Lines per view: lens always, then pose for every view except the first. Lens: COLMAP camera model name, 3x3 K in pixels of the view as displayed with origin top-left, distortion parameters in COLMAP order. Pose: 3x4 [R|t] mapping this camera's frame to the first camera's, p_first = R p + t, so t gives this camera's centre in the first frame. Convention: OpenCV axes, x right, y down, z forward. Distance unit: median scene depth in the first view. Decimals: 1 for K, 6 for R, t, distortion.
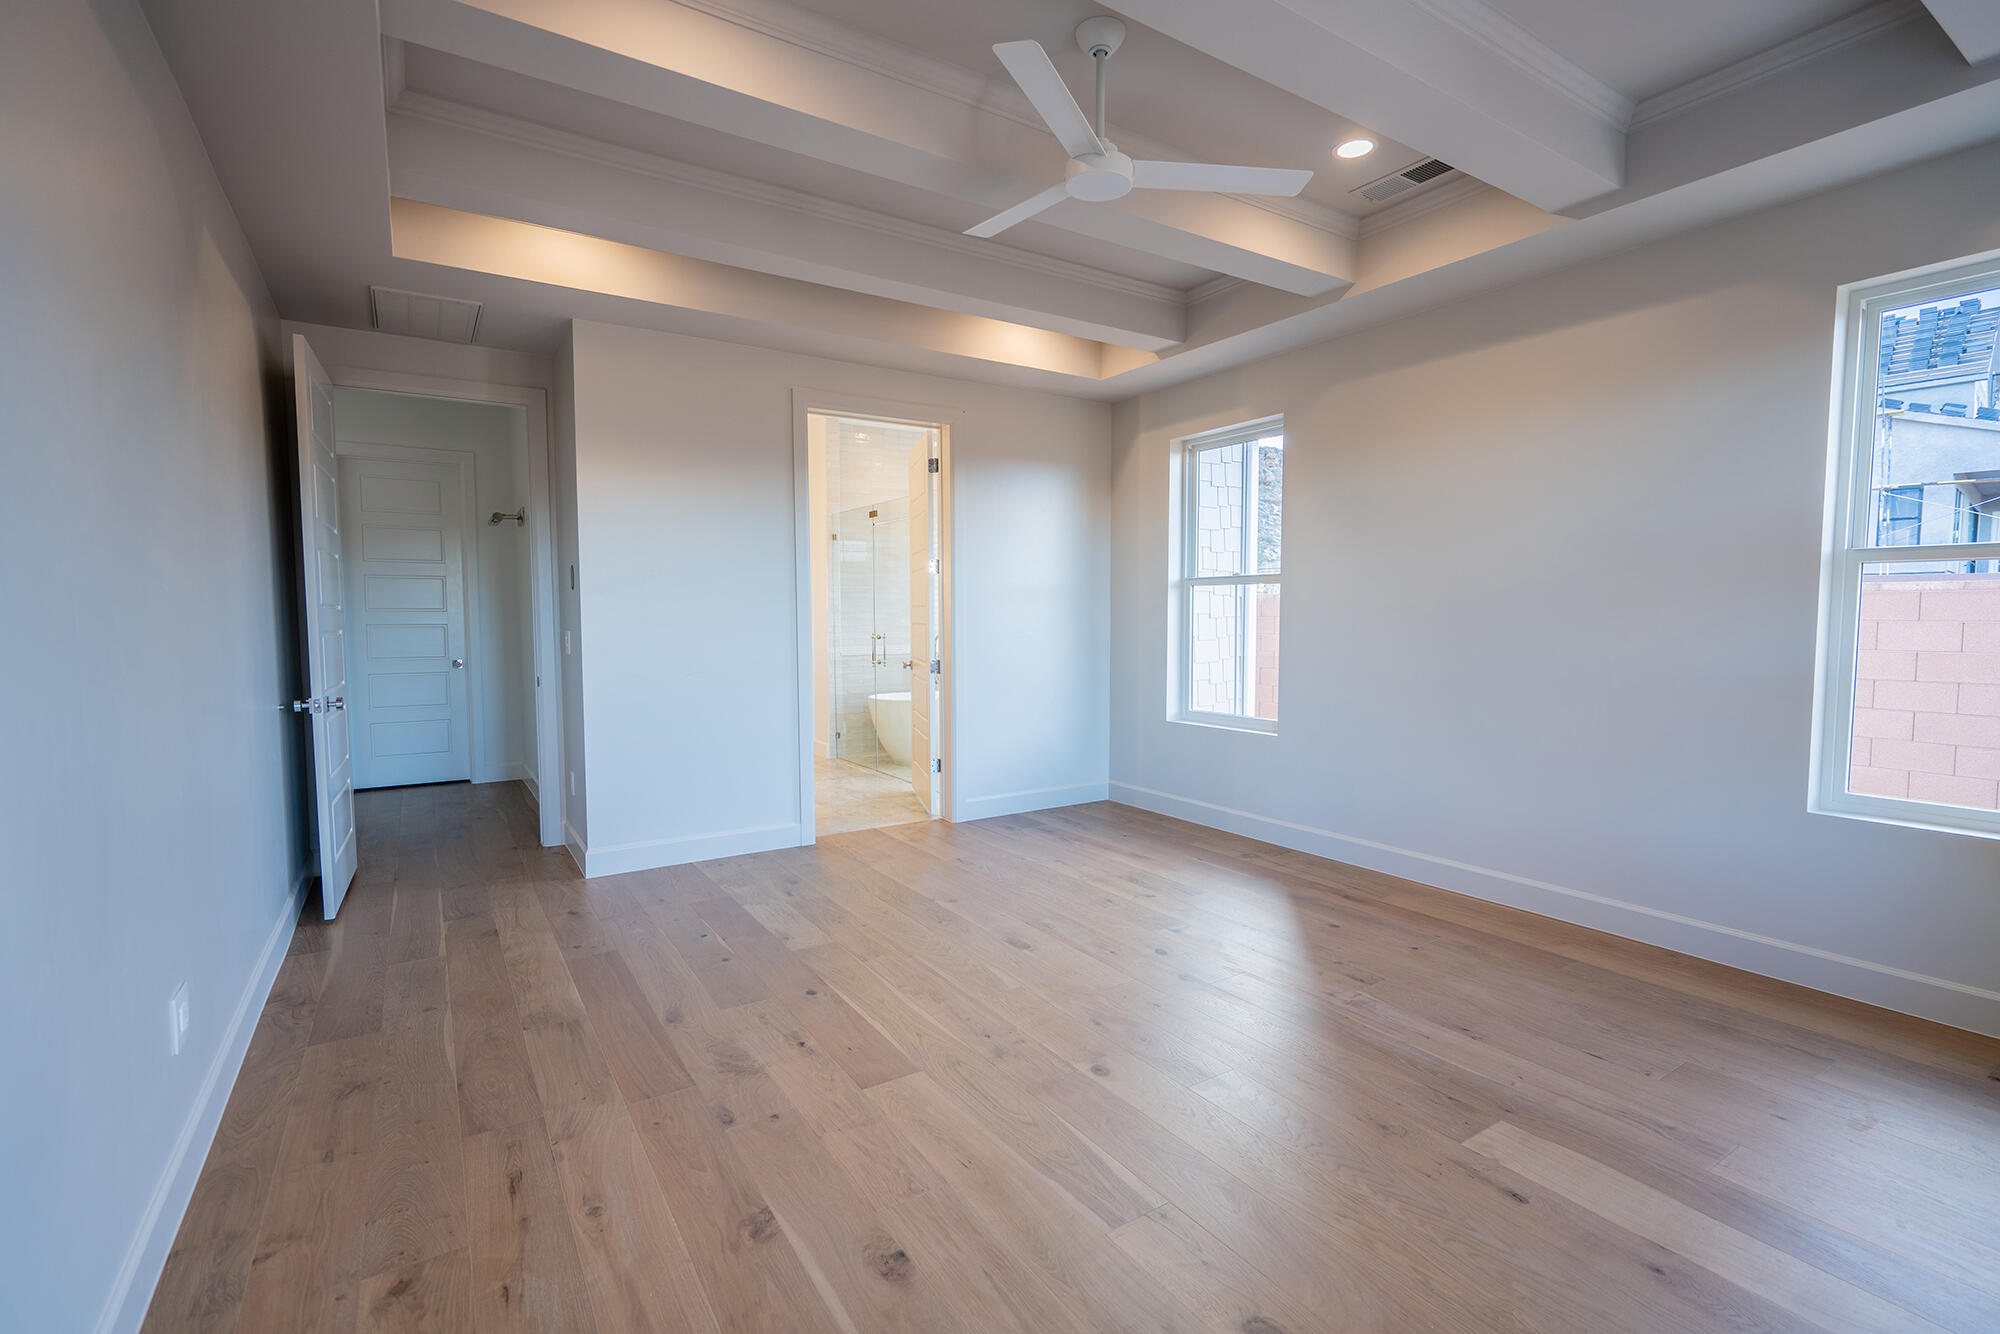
lens RADIAL K [[894.9, 0, 998.5], [0, 894.9, 669.0], [0, 0, 1]] dist [-0.001940, 0.000622]
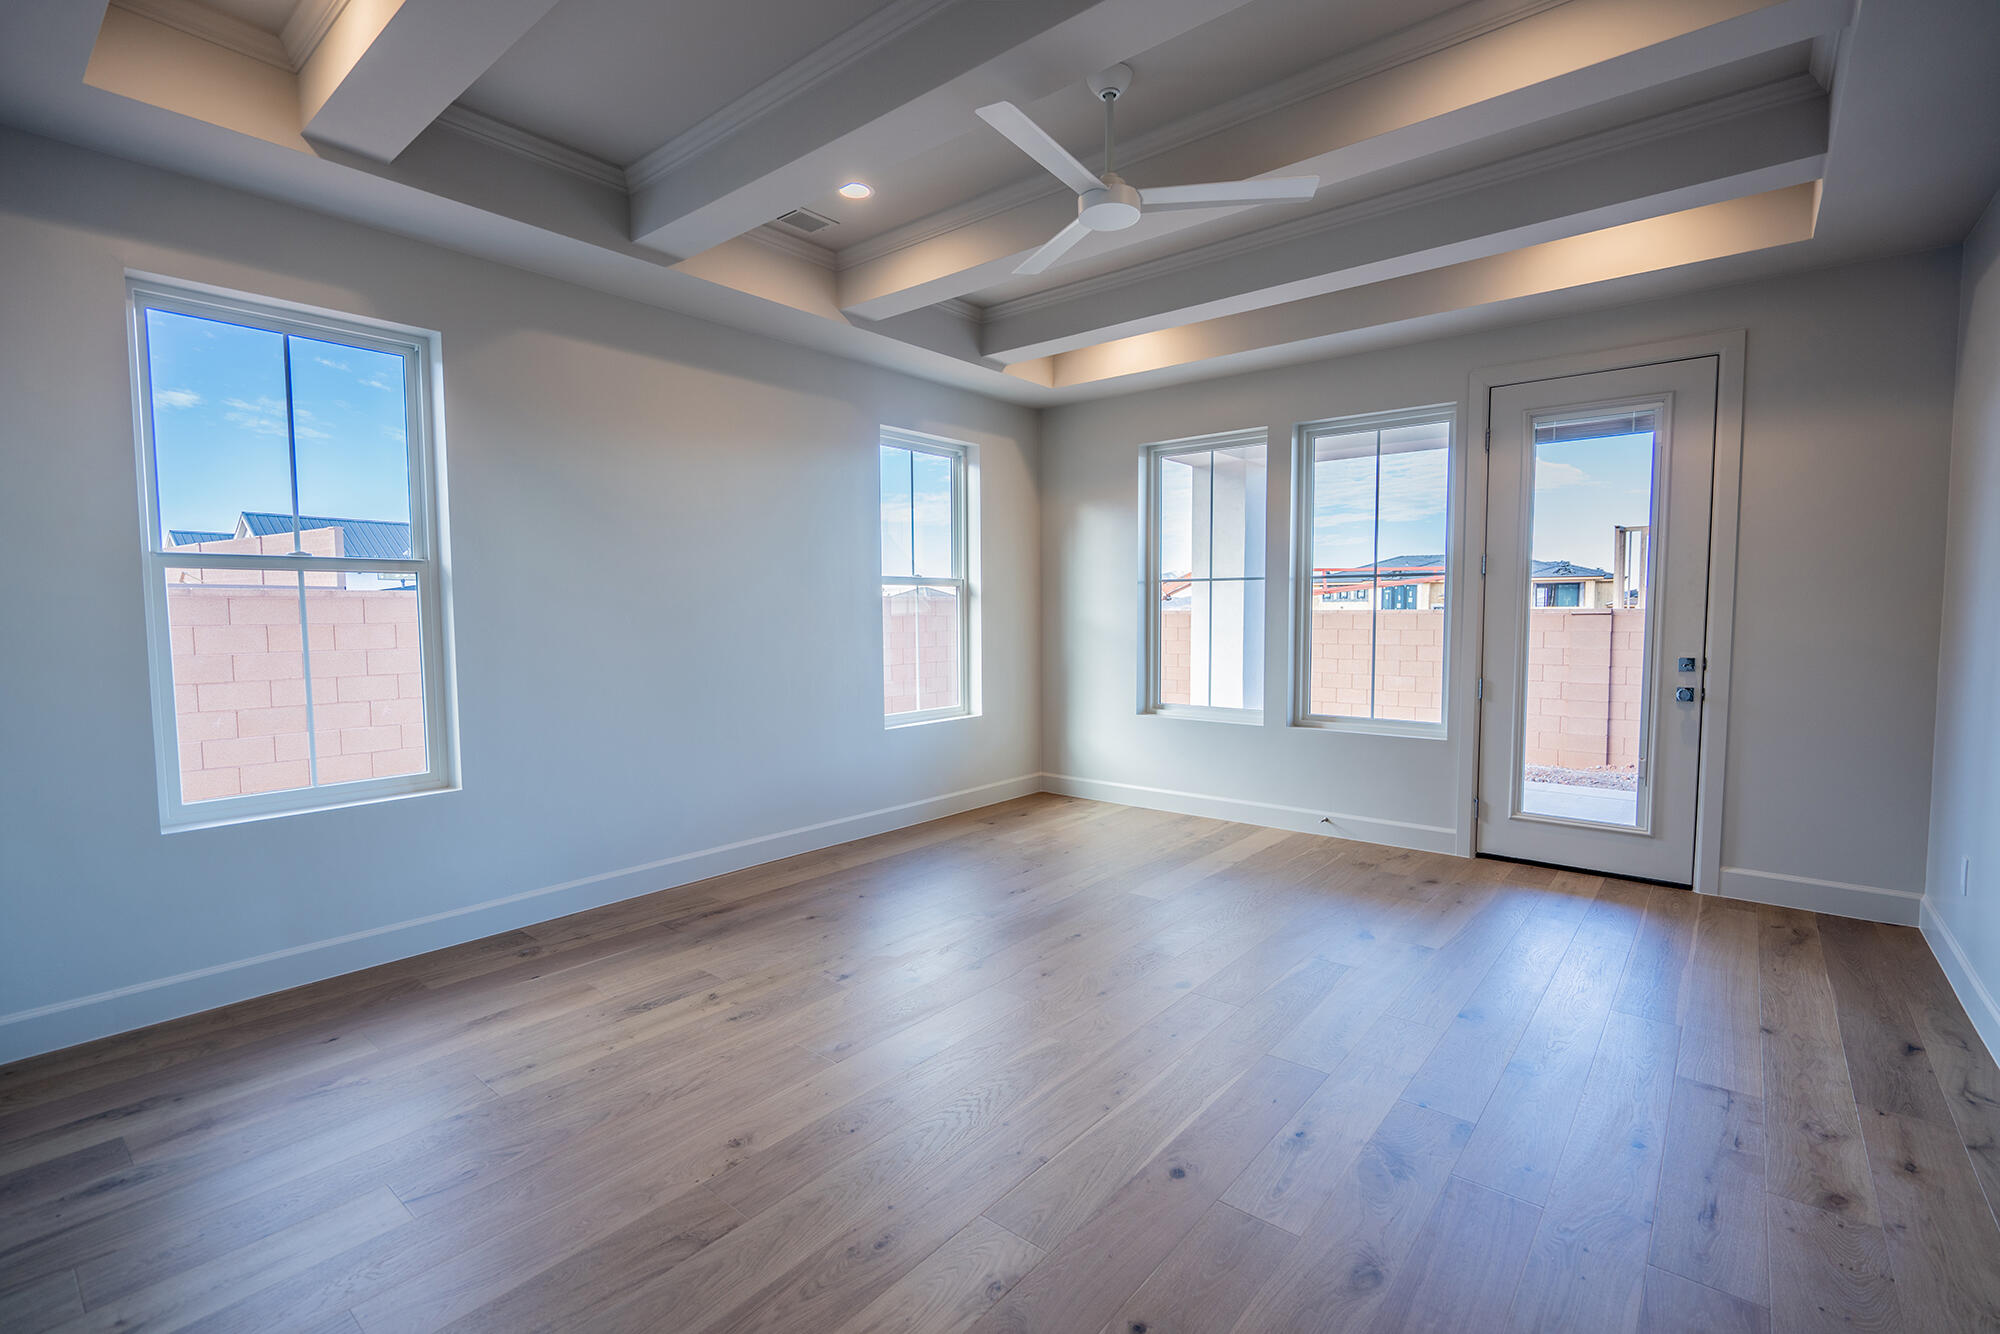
lens RADIAL K [[894.9, 0, 1000.1], [0, 894.9, 669.0], [0, 0, 1]] dist [-0.001940, 0.000622]
pose [[-0.293046, -0.058993, 0.954277, -0.574363], [0.068811, 0.994205, 0.082592, -0.058833], [-0.953619, 0.089868, -0.287288, 0.934934]]
